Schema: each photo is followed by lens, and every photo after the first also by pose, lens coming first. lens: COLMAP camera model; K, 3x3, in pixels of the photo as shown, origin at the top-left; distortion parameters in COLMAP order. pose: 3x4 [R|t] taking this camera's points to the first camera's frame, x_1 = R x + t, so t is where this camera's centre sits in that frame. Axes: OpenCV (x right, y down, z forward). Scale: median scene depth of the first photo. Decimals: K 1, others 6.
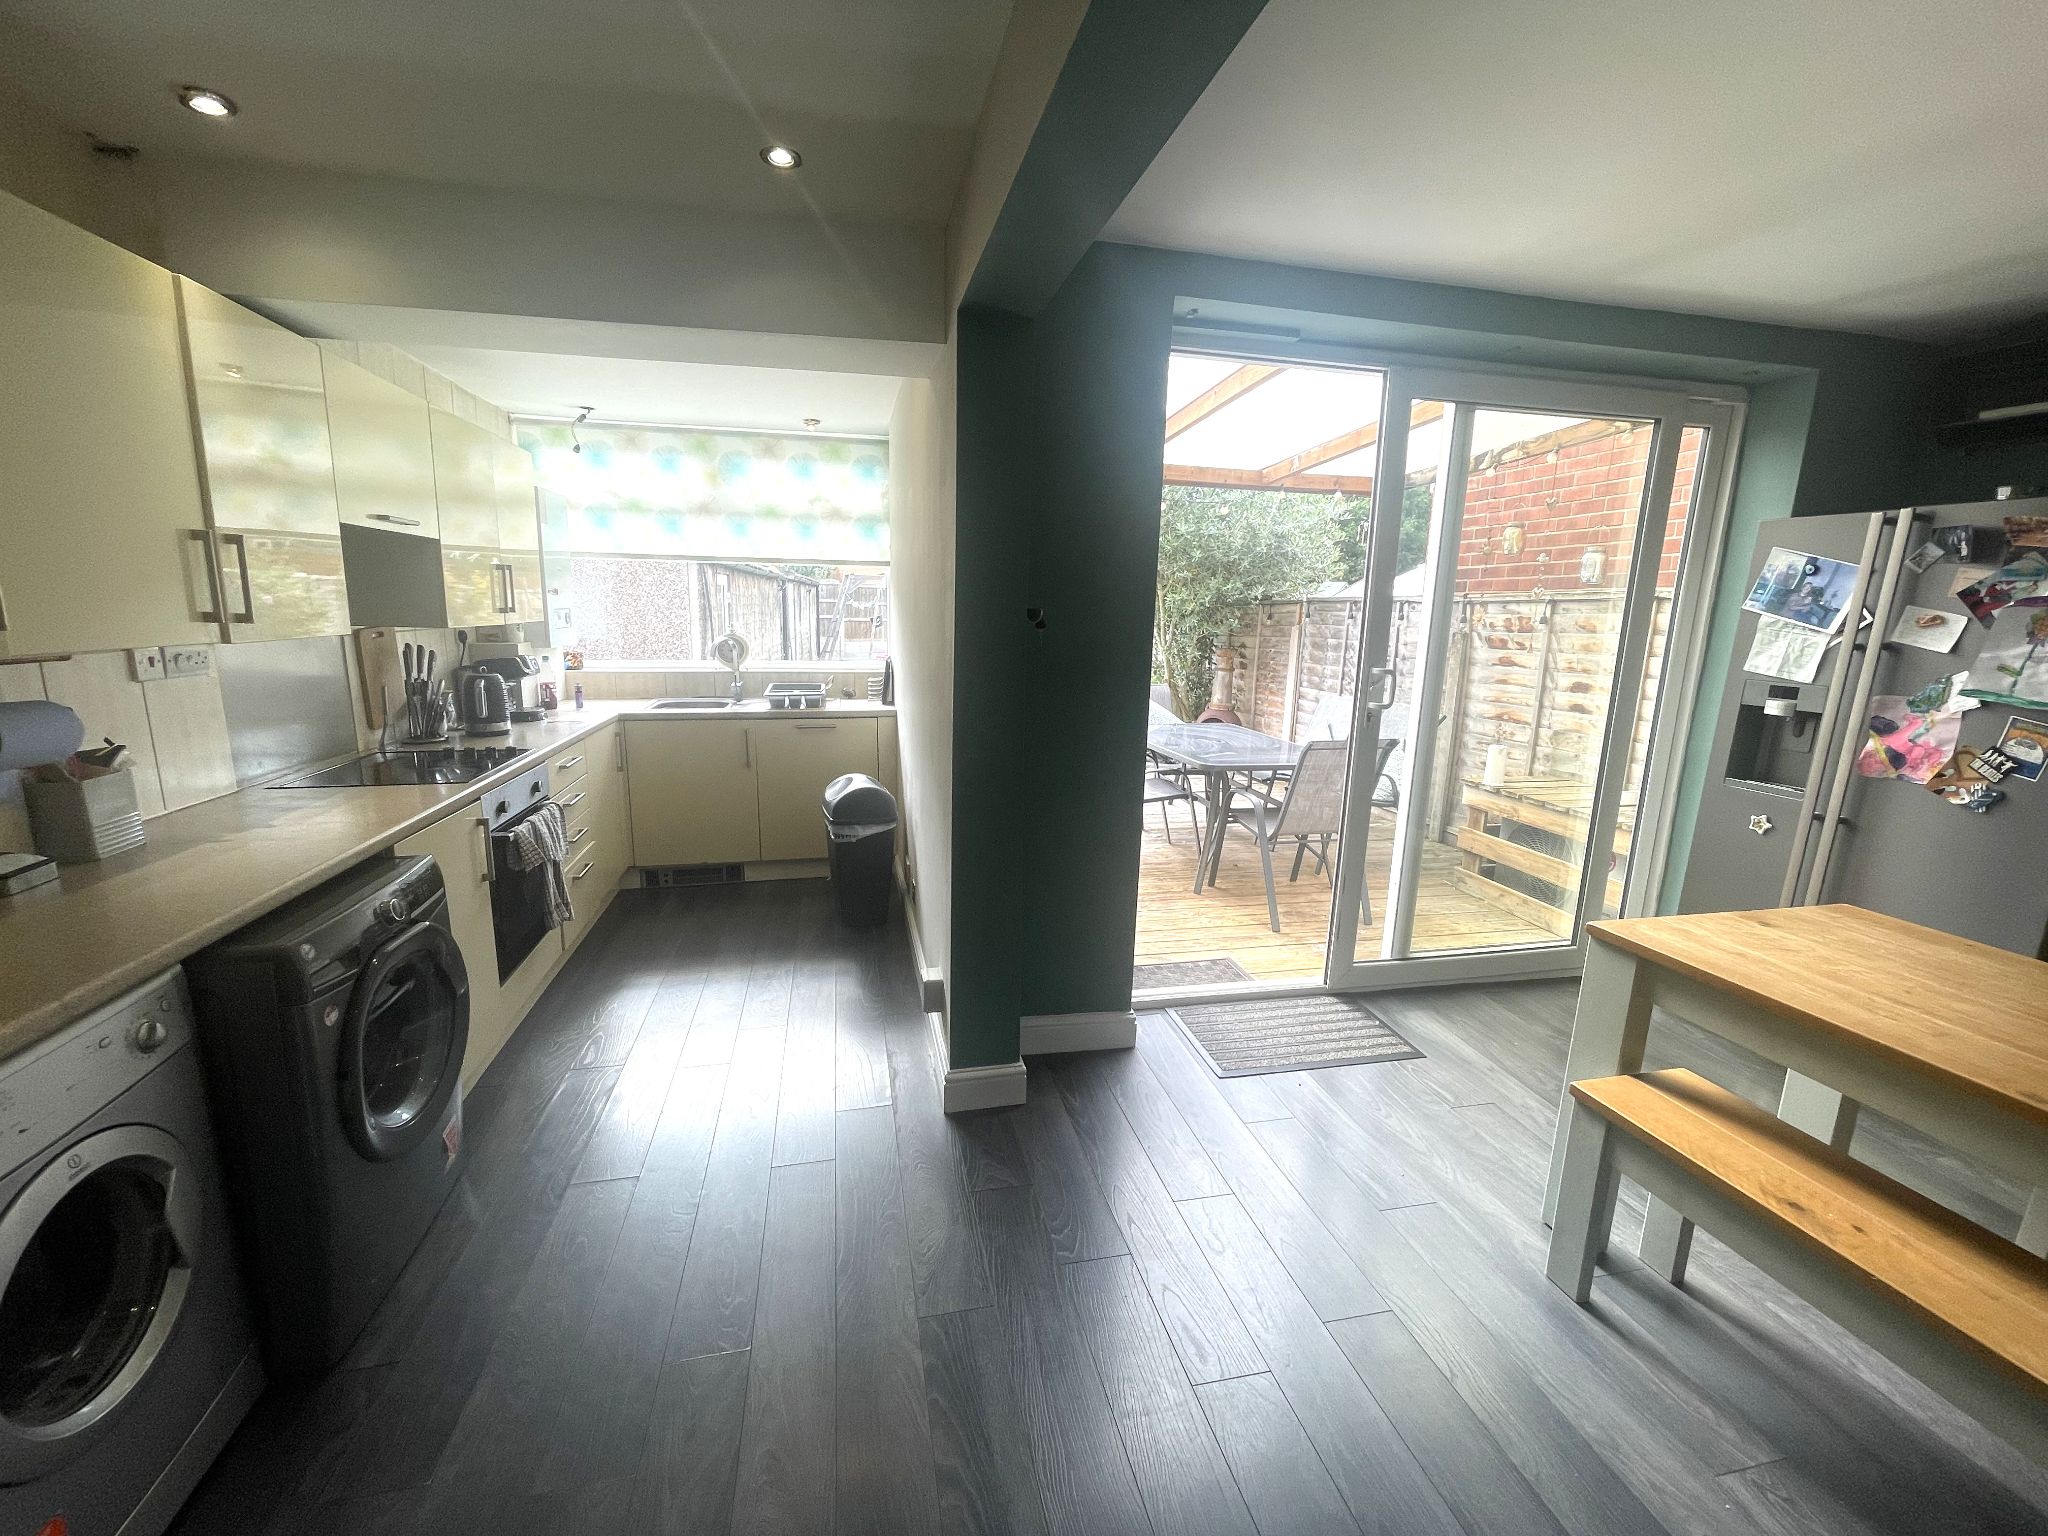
lens RADIAL K [[829.7, 0, 1021.7], [0, 829.7, 765.8], [0, 0, 1]] dist [-0.001440, -0.000433]
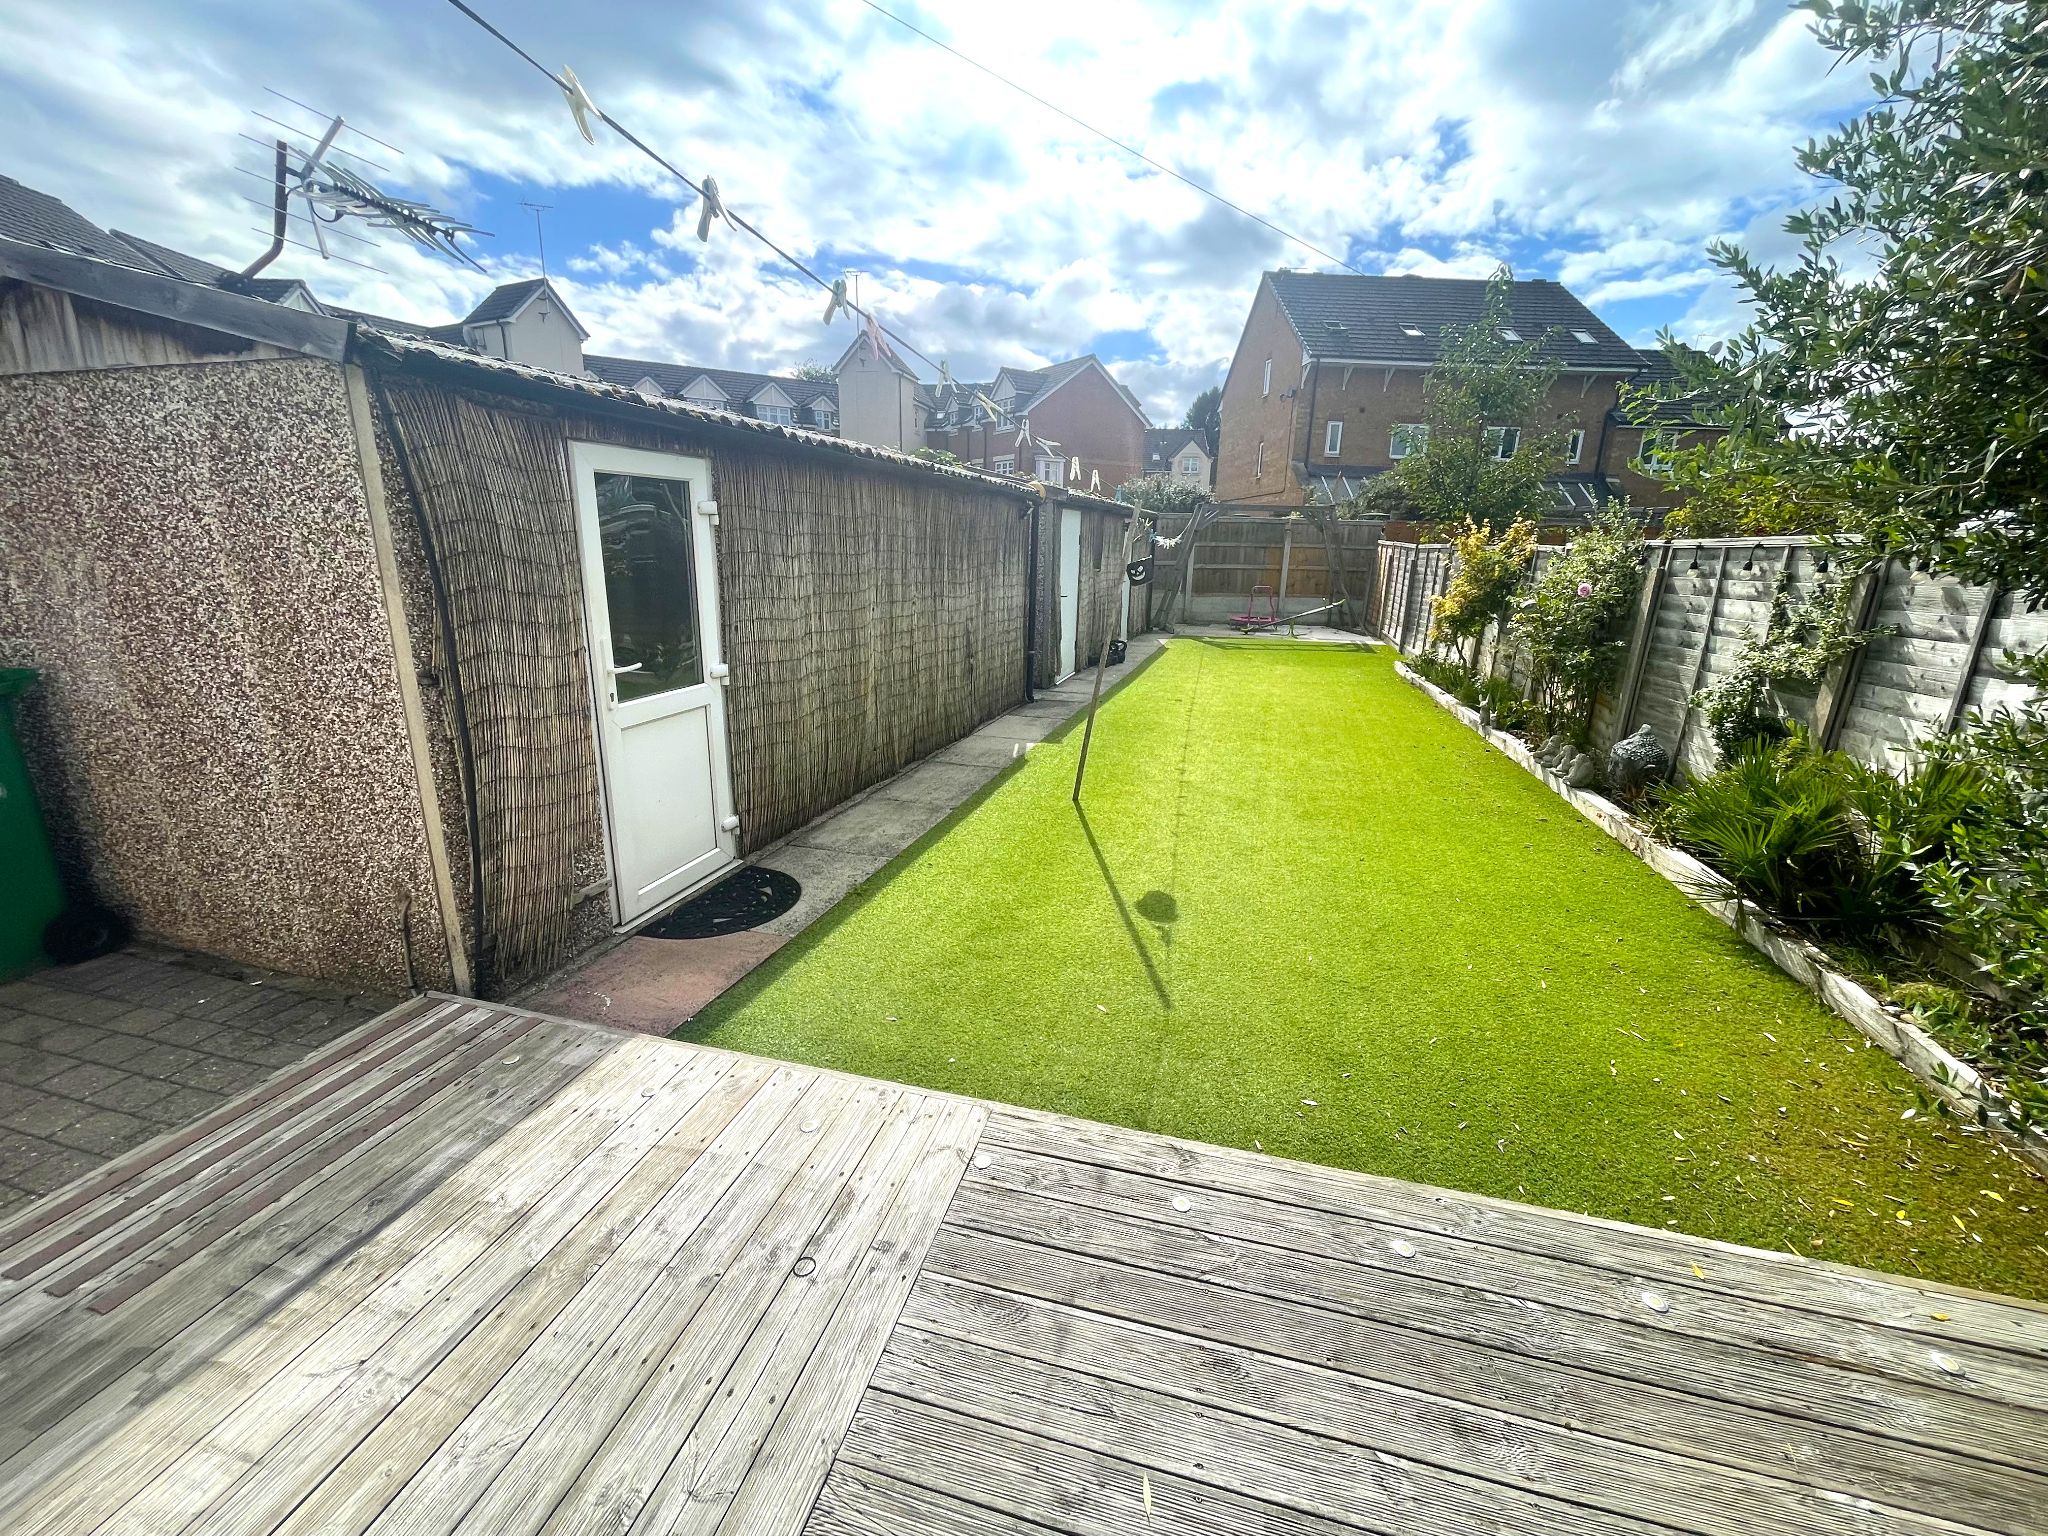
lens RADIAL K [[825.6, 0, 1024.0], [0, 825.6, 768.0], [0, 0, 1]] dist [-0.001680, -0.000174]
pose [[0.890966, 0.116615, -0.438839, -0.034947], [-0.087594, 0.992447, 0.085887, -0.346963], [0.445540, -0.038083, 0.894452, 1.934000]]
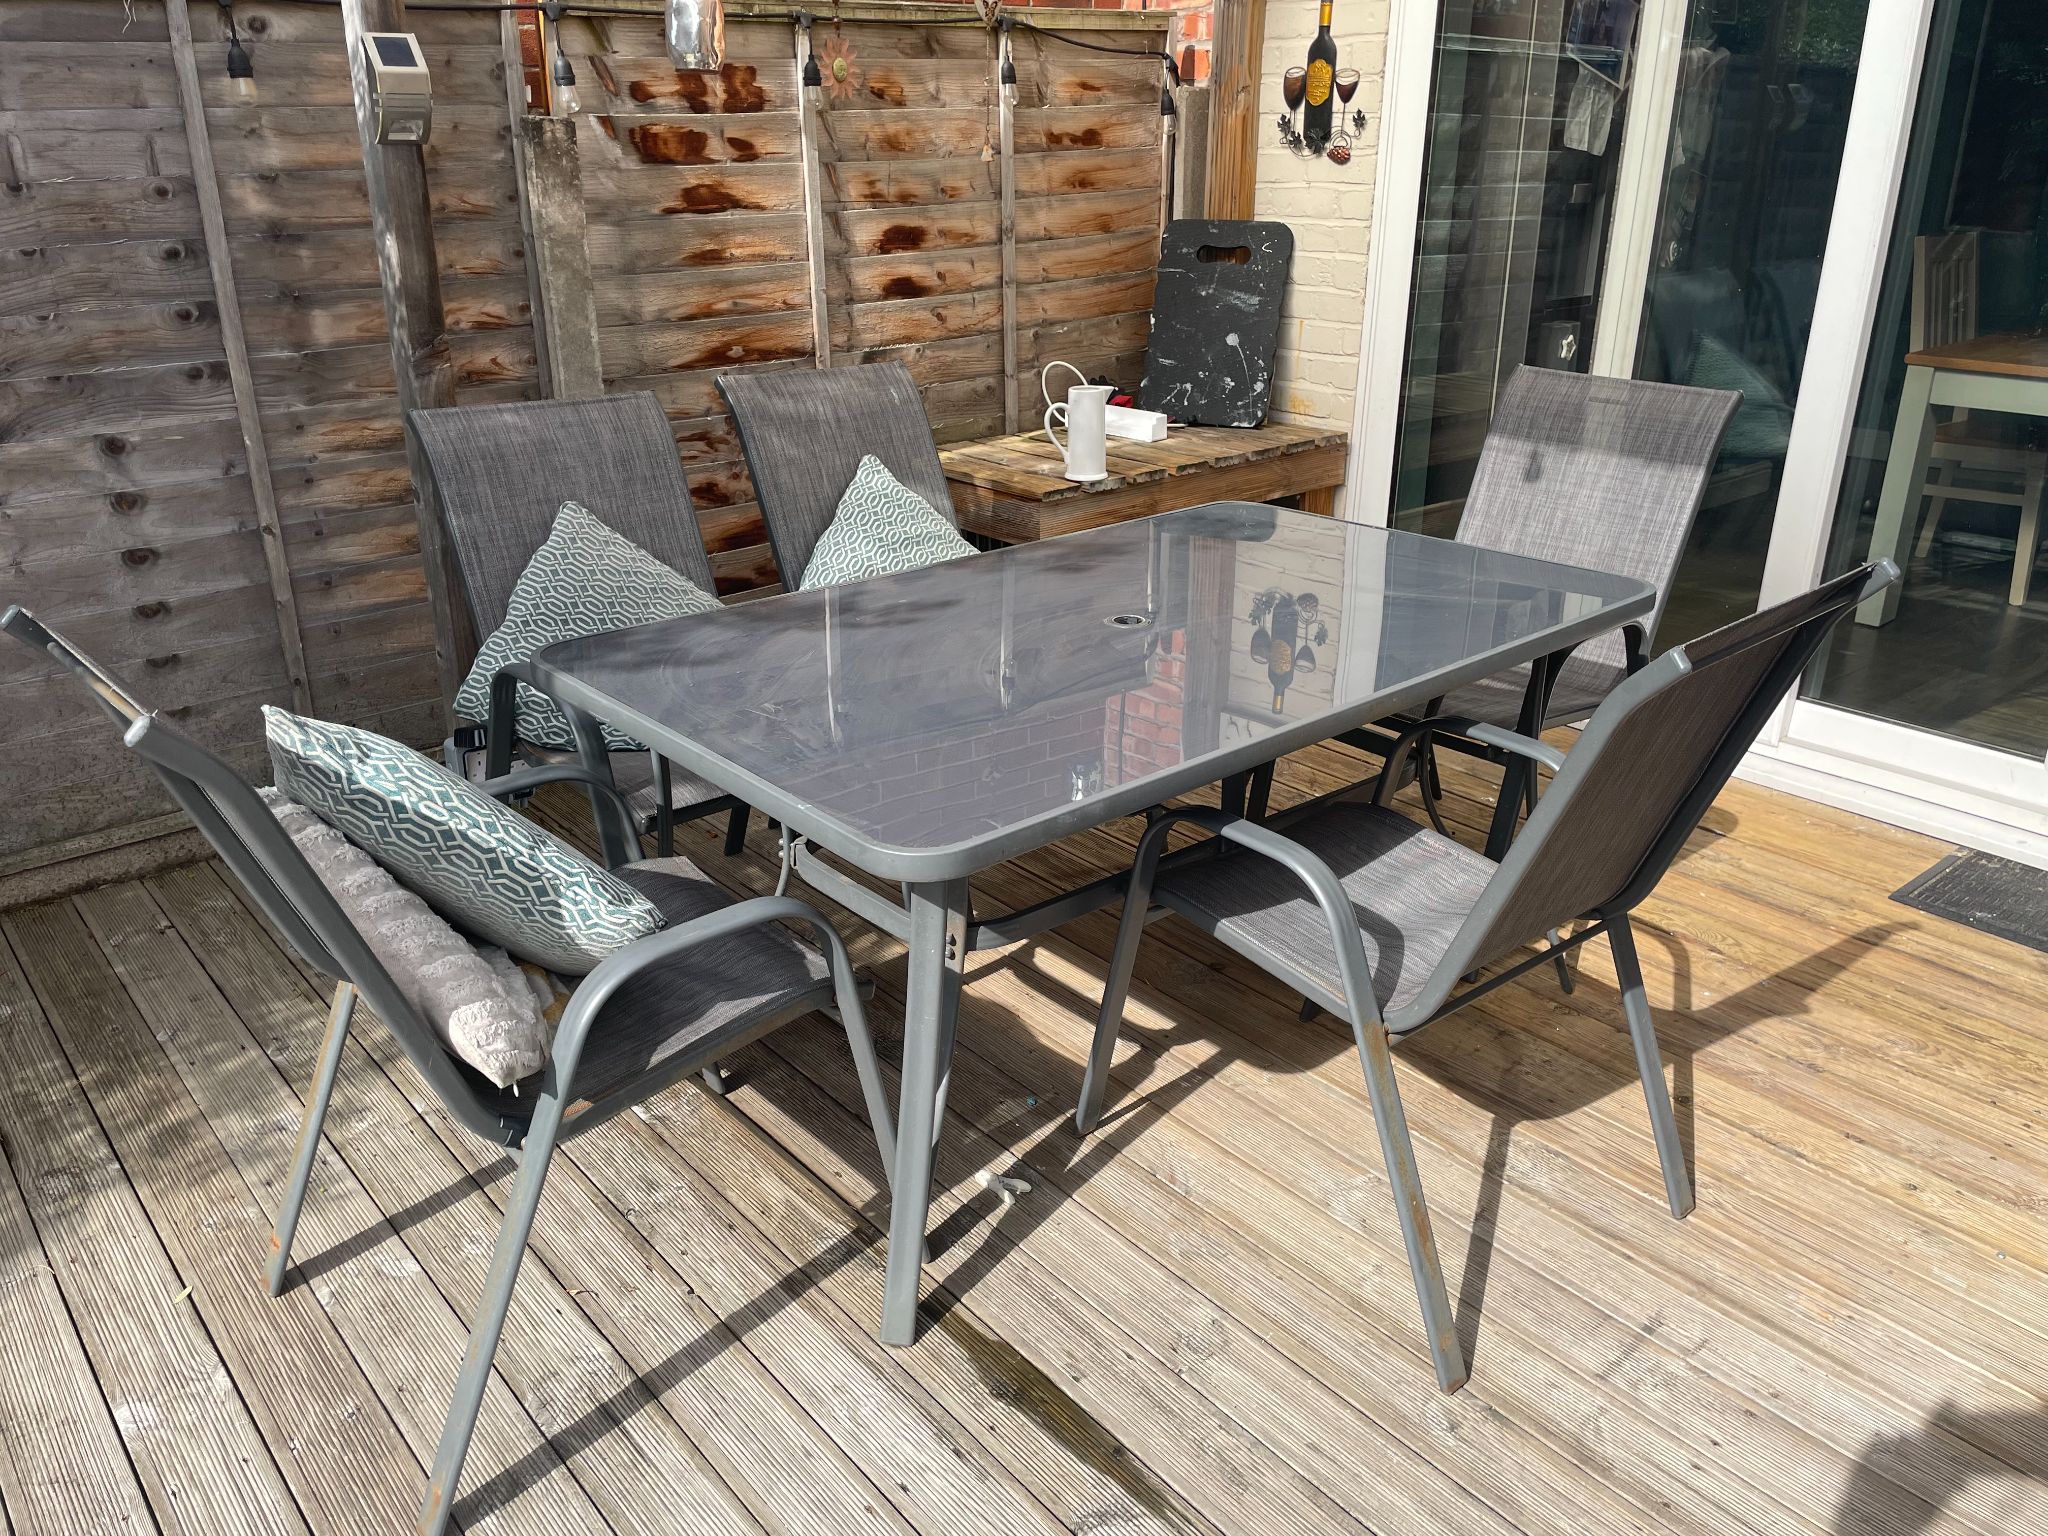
lens RADIAL K [[1538.3, 0, 1012.4], [0, 1538.3, 735.3], [0, 0, 1]] dist [0.069881, -0.106877]
pose [[-0.467690, -0.342500, 0.814837, -0.189302], [0.155627, 0.875564, 0.457350, -0.349323], [-0.870084, 0.340709, -0.356190, 2.006853]]
